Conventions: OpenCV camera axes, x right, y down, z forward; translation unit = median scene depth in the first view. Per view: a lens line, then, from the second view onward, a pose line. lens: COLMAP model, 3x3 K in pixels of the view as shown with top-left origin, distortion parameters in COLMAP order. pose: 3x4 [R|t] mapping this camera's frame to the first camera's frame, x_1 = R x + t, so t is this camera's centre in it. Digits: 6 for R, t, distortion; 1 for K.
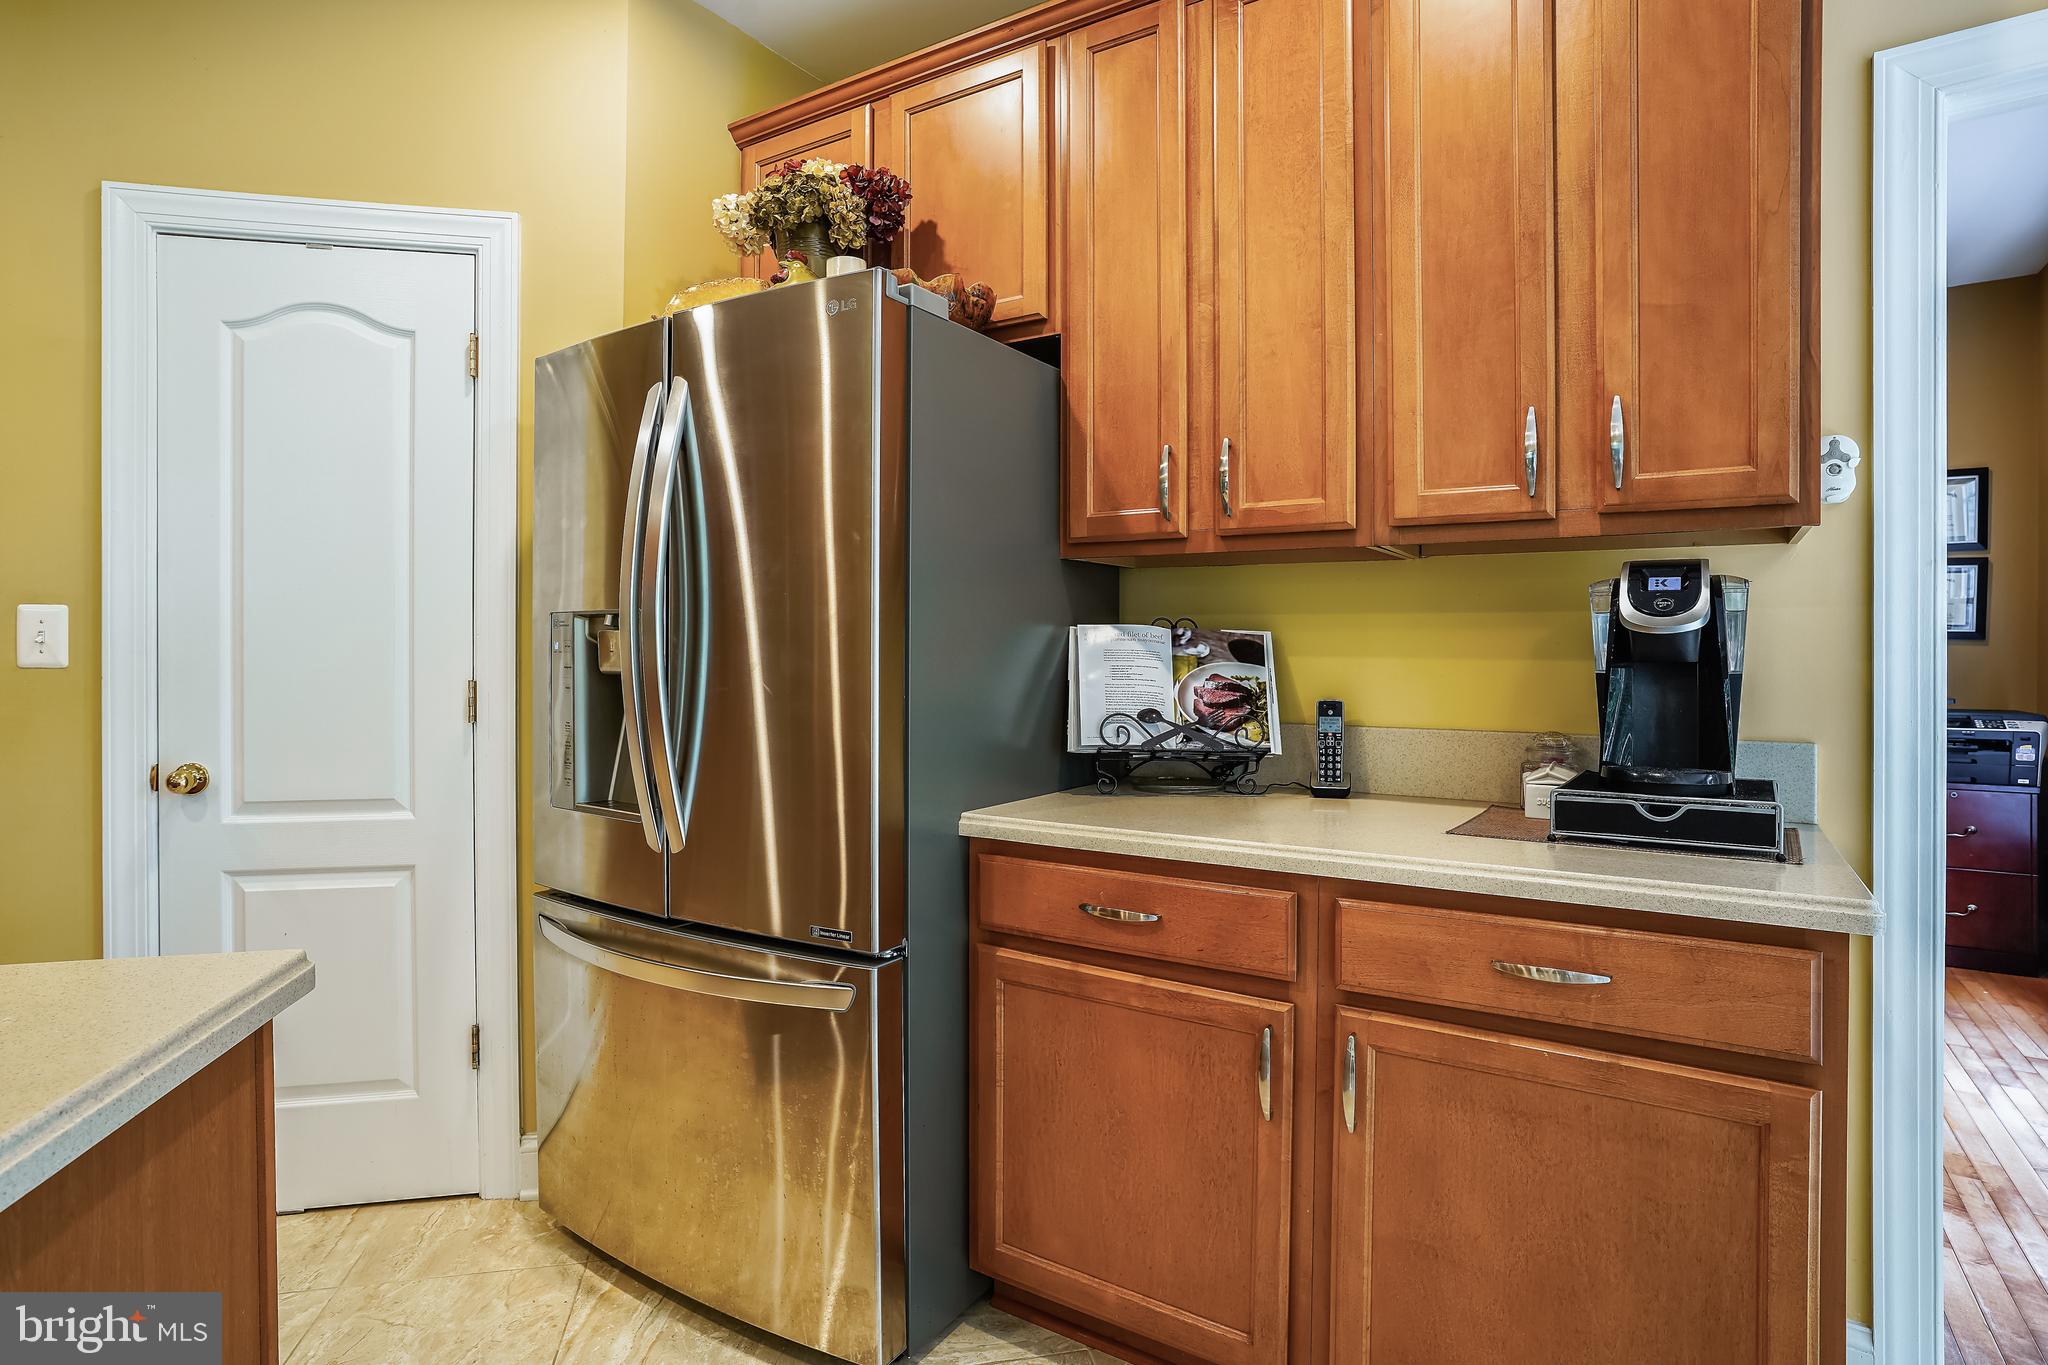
lens RADIAL K [[1059.5, 0, 1032.2], [0, 1059.5, 657.3], [0, 0, 1]] dist [-0.070216, 0.038812]
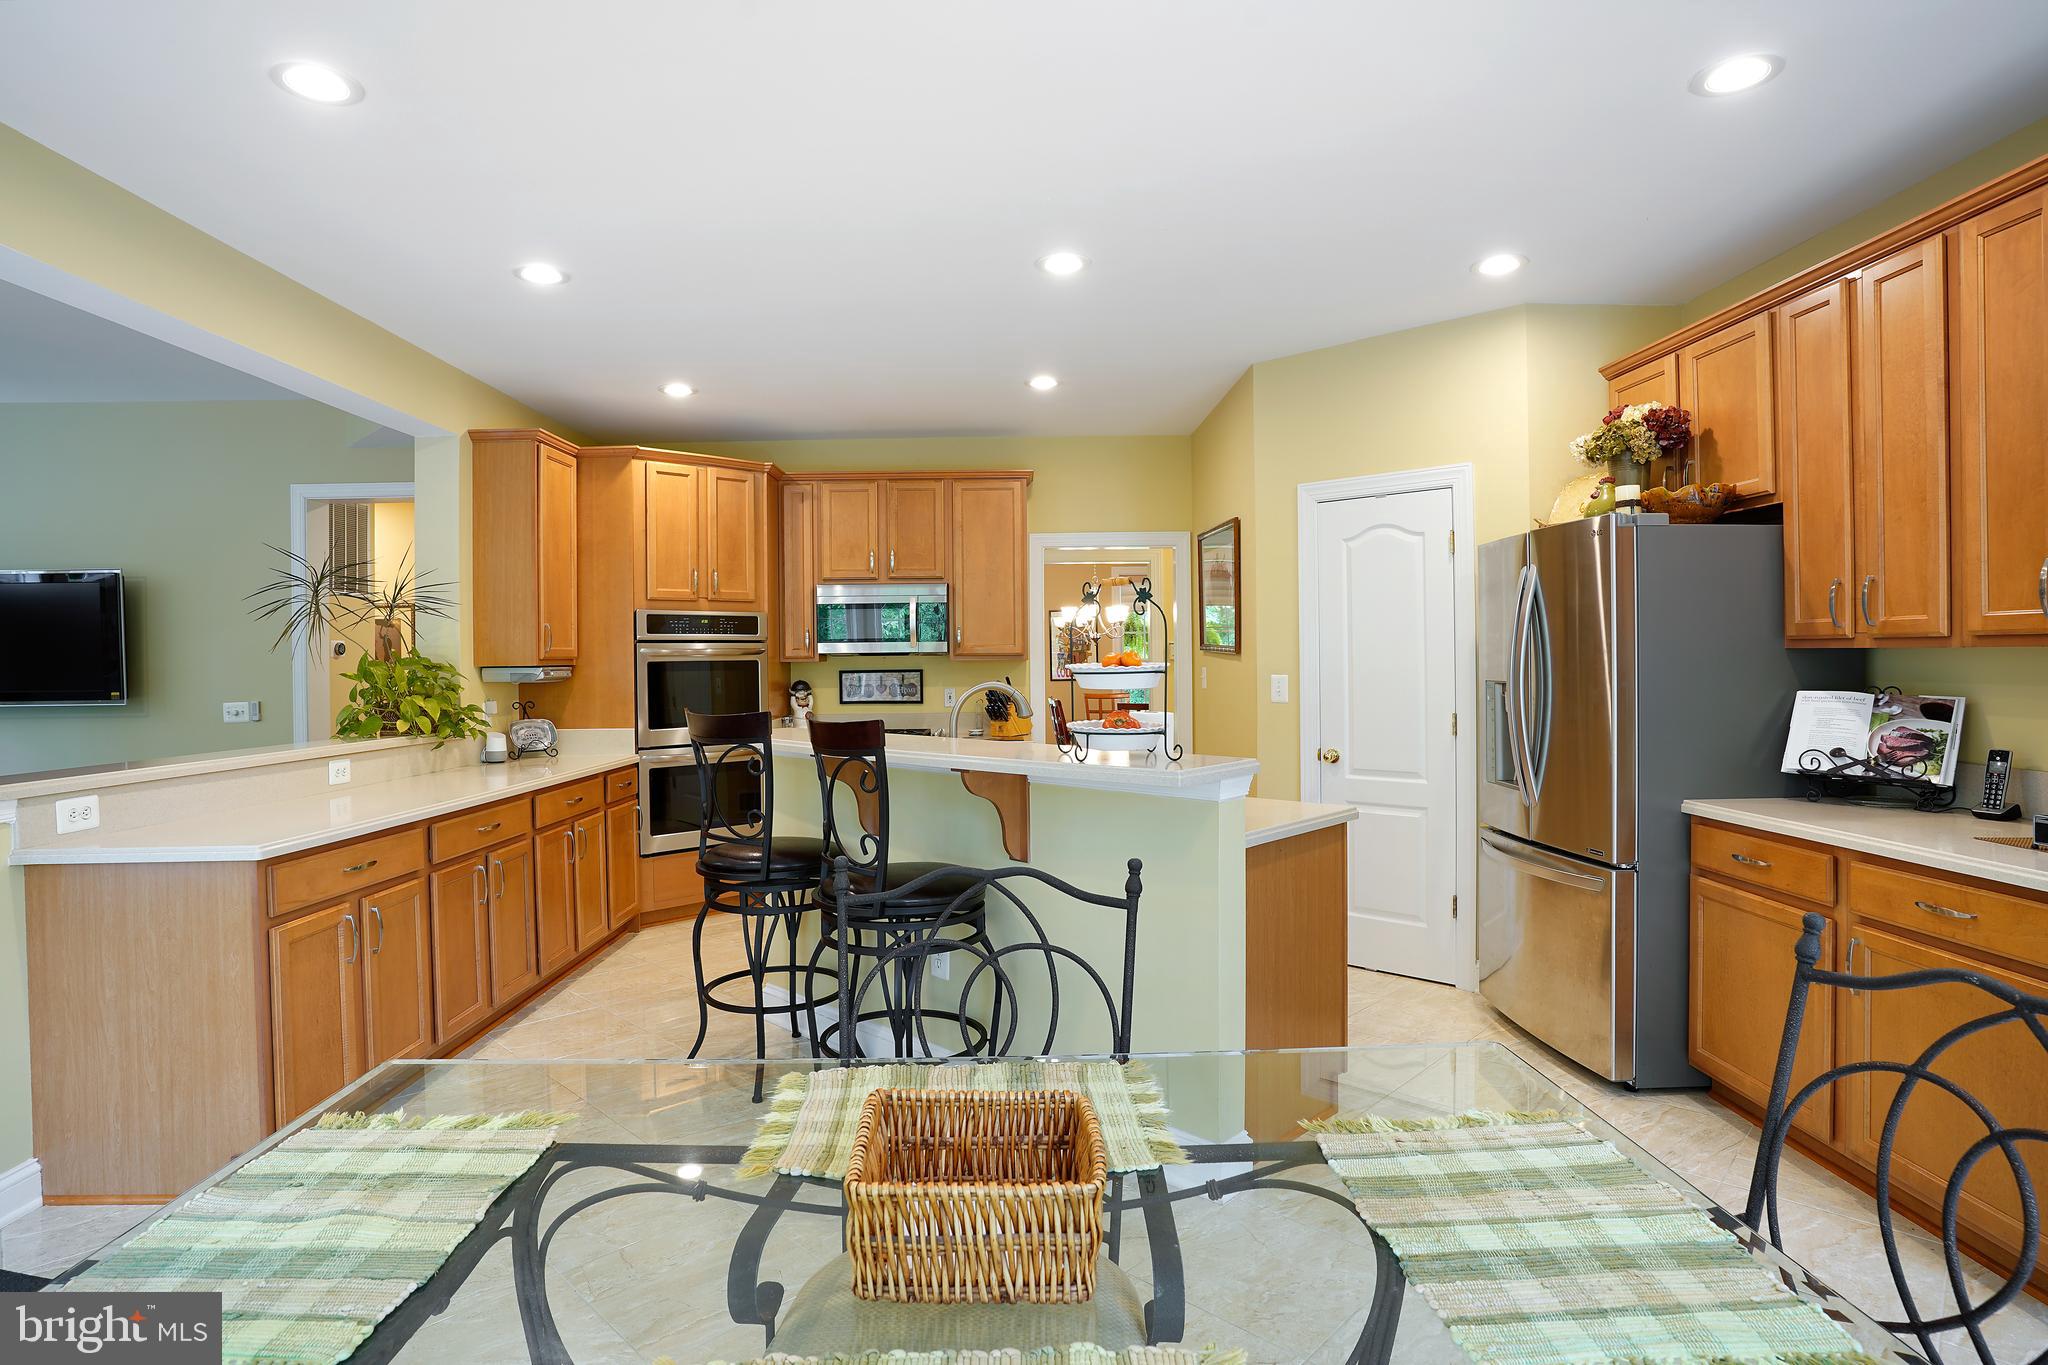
lens RADIAL K [[1059.5, 0, 1032.2], [0, 1059.5, 657.3], [0, 0, 1]] dist [-0.070216, 0.038812]
pose [[0.563425, -0.010546, -0.826100, 0.674082], [0.006309, 0.999944, -0.008462, -0.075769], [0.826143, -0.000444, 0.563460, -0.789482]]
